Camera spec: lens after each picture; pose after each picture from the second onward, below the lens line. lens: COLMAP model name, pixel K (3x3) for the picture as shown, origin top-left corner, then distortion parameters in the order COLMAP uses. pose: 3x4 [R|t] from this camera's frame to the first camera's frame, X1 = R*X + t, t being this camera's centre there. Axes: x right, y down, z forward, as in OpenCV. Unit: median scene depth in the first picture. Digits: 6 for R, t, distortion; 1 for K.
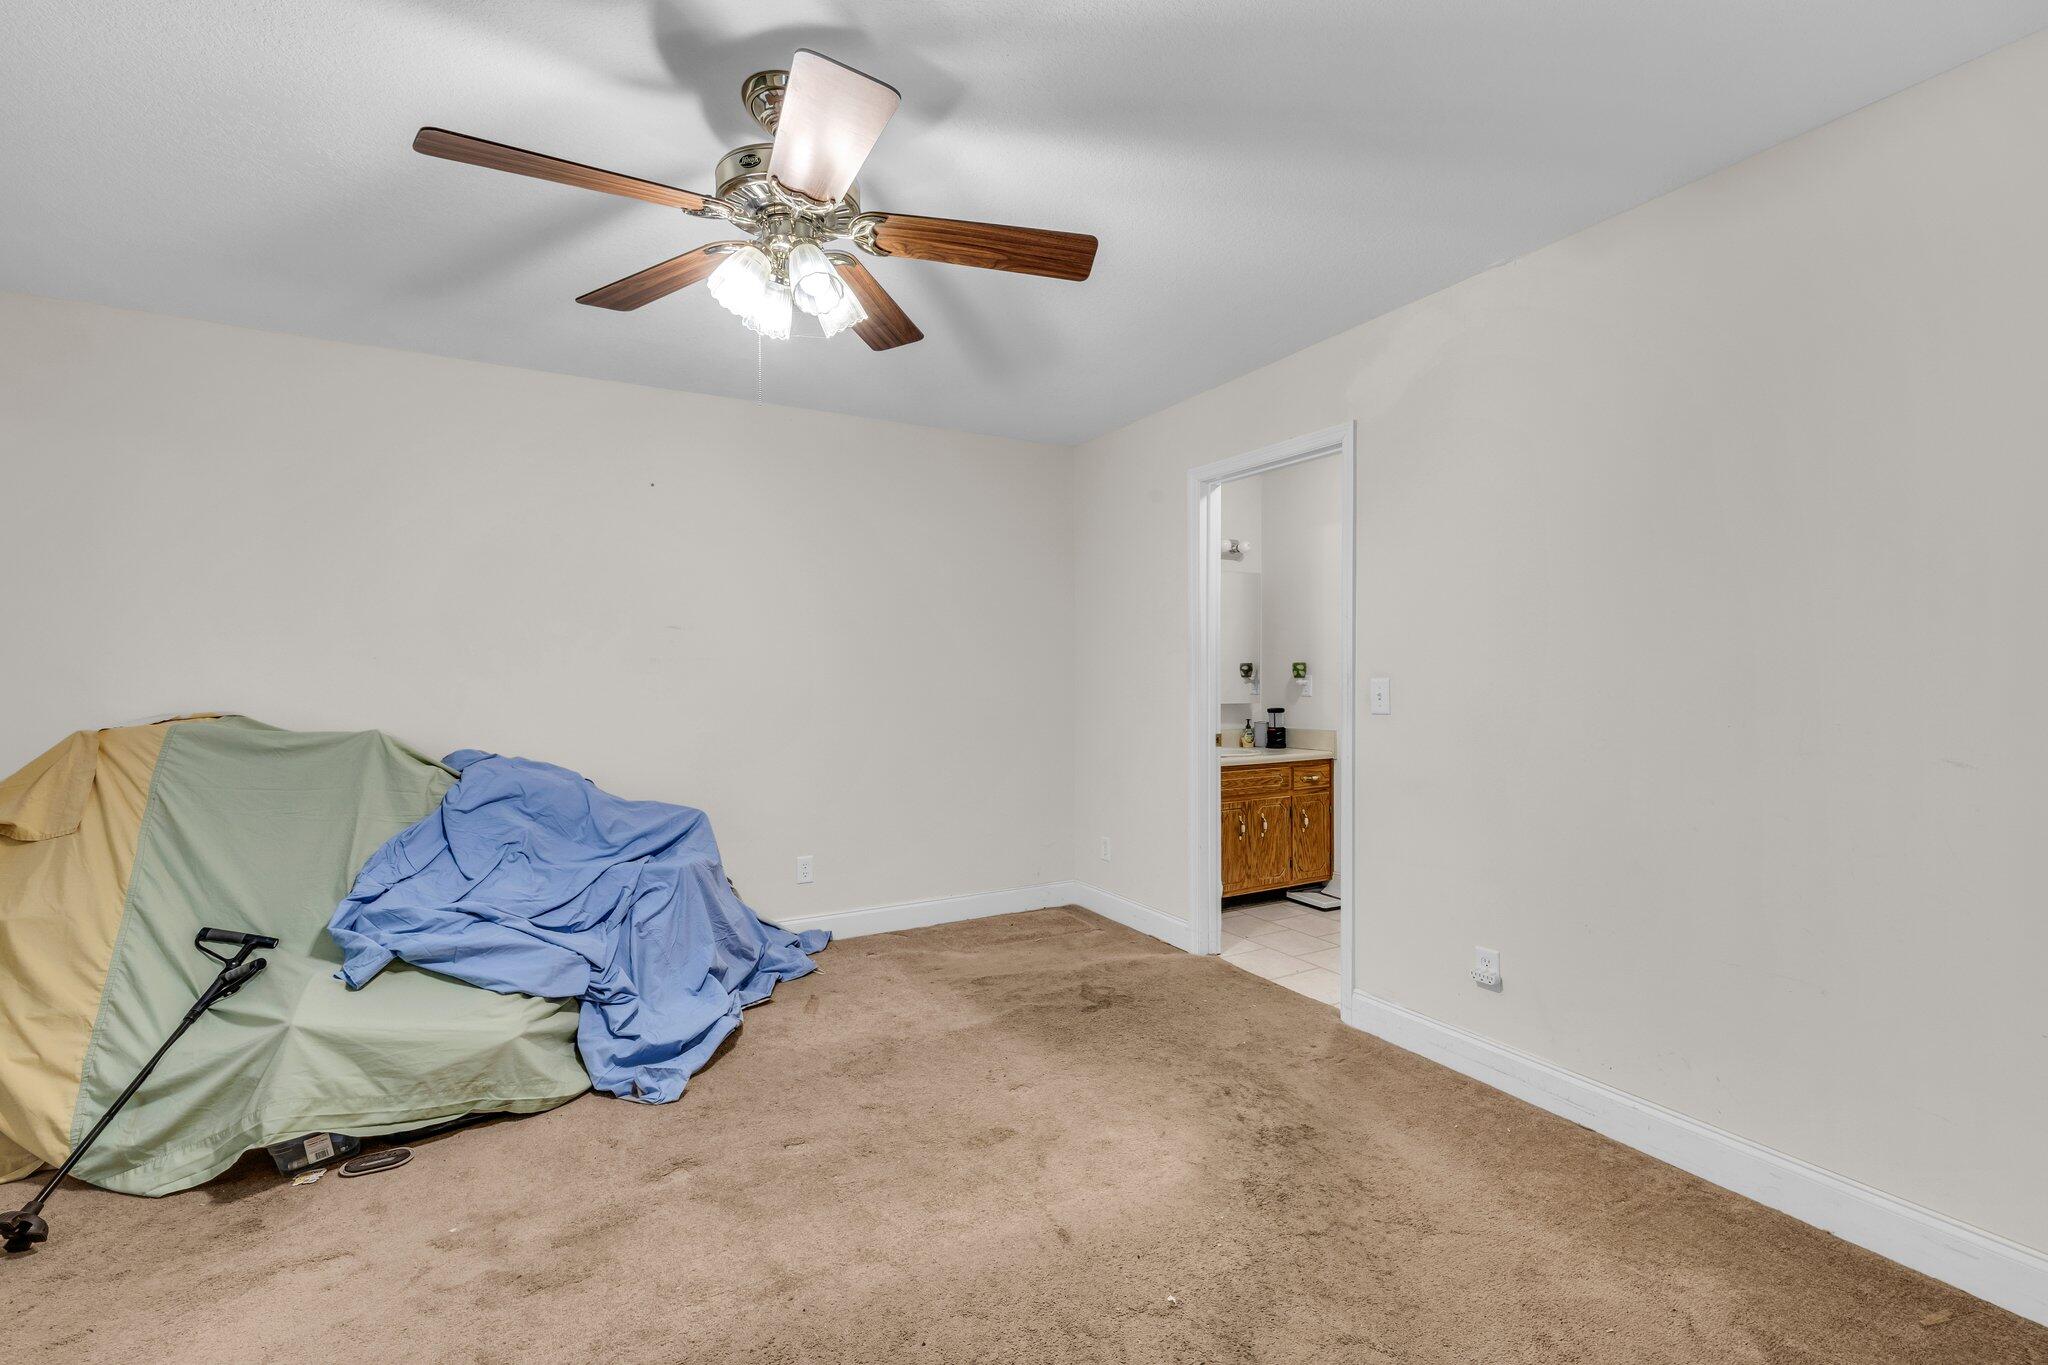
lens RADIAL K [[858.4, 0, 1025.0], [0, 858.4, 680.7], [0, 0, 1]] dist [-0.003113, 0.001113]
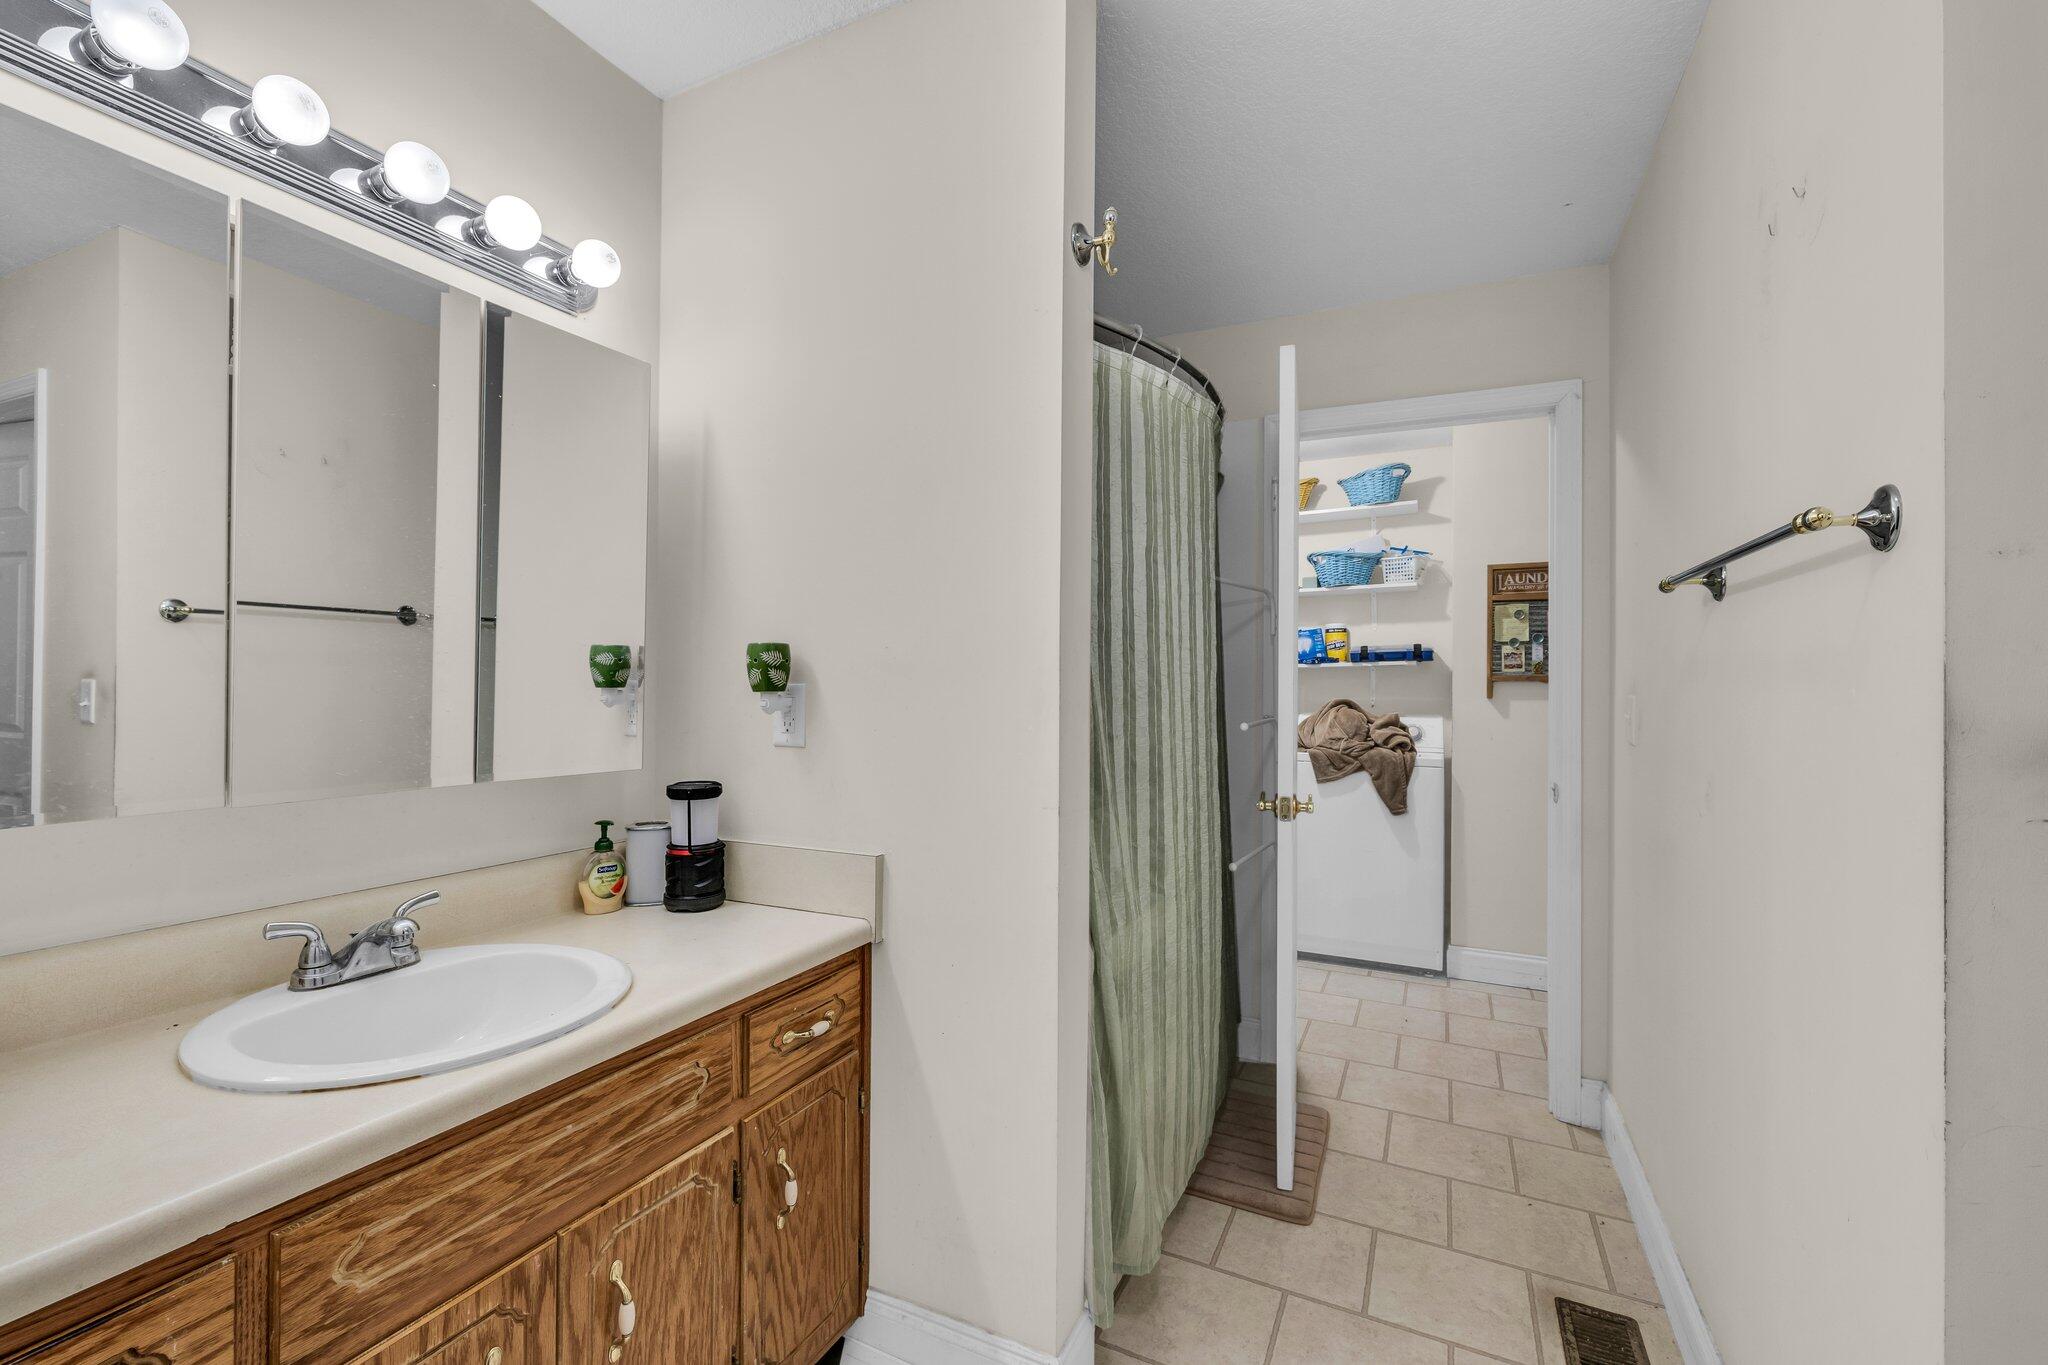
lens RADIAL K [[858.4, 0, 1025.0], [0, 858.4, 680.7], [0, 0, 1]] dist [-0.003113, 0.001113]
pose [[0.813259, 0.014943, 0.581710, 0.216234], [-0.011638, 0.999888, -0.009415, -0.005819], [-0.581785, 0.000887, 0.813342, 0.701533]]
